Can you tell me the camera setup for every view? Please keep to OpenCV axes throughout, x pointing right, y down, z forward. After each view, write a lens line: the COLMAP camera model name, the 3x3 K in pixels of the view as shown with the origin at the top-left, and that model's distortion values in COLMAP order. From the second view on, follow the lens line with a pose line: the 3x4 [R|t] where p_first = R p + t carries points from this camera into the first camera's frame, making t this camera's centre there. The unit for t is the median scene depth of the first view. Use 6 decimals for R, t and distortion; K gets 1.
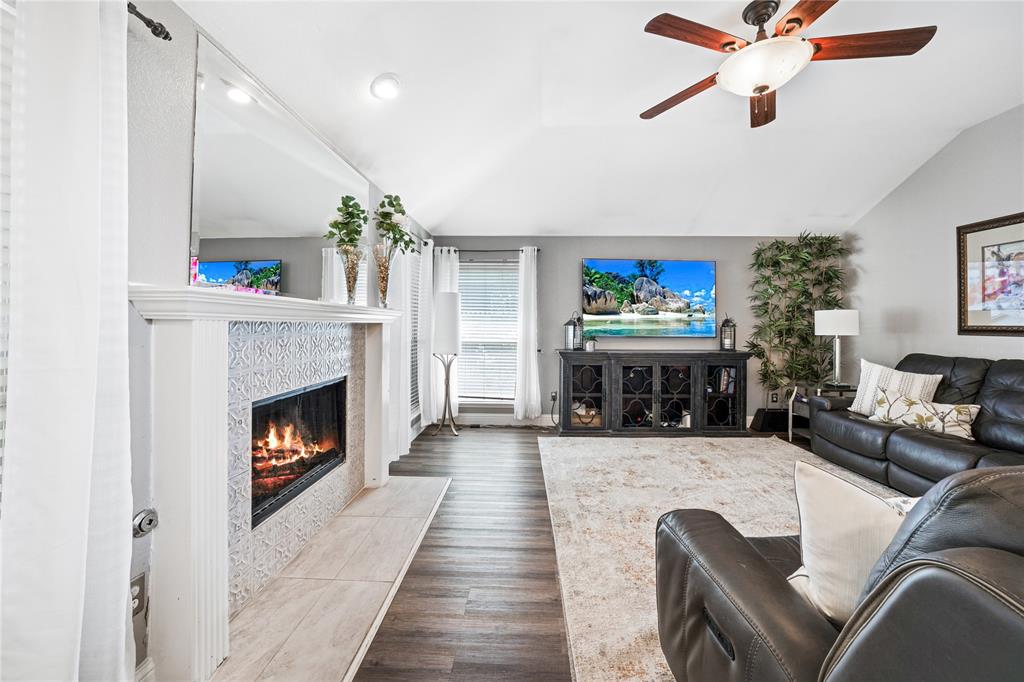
lens RADIAL K [[370.2, 0, 516.7], [0, 370.2, 316.5], [0, 0, 1]] dist [-0.029374, 0.007166]
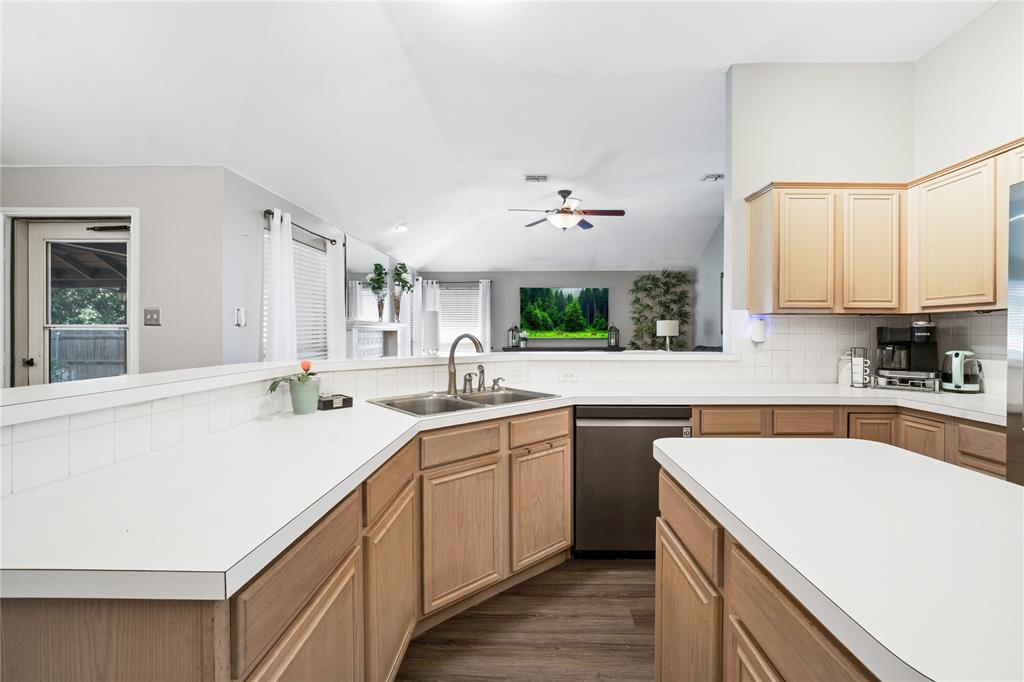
lens RADIAL K [[428.0, 0, 515.8], [0, 428.0, 332.1], [0, 0, 1]] dist [-0.015256, 0.004707]
pose [[0.999958, -0.009105, 0.000342, 0.179764], [0.009095, 0.999687, 0.023326, -0.014848], [-0.000554, -0.023321, 0.999728, -0.874285]]
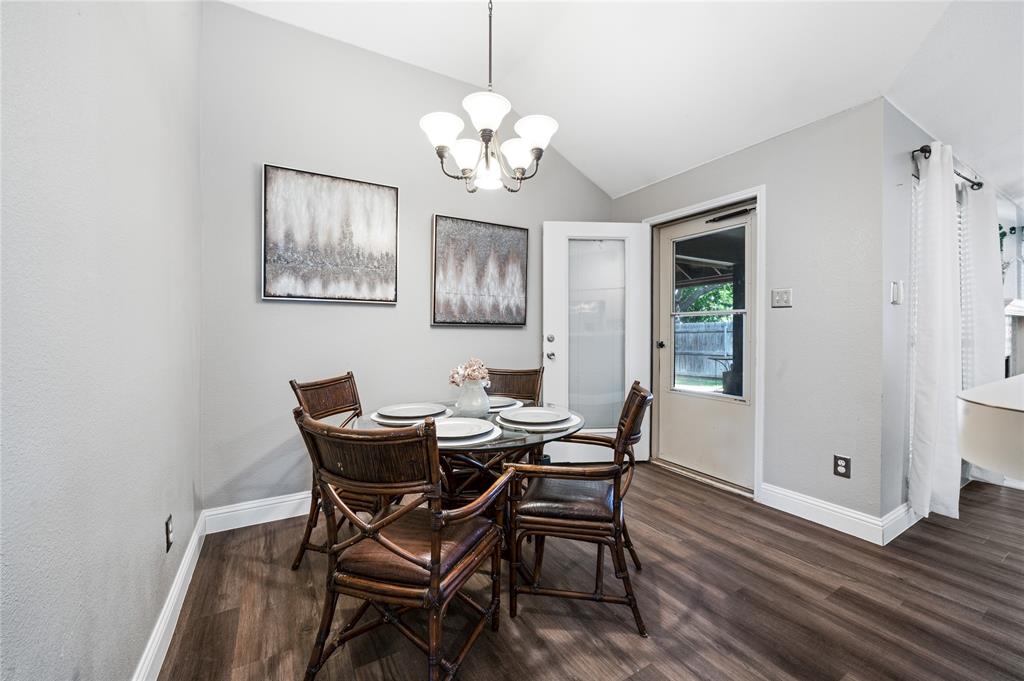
lens RADIAL K [[390.6, 0, 510.6], [0, 390.6, 336.9], [0, 0, 1]] dist [-0.024915, 0.000070]
pose [[0.524955, 0.001730, -0.851128, -0.149372], [0.025016, 0.999535, 0.017462, 0.010128], [0.850762, -0.030459, 0.524668, -0.832663]]
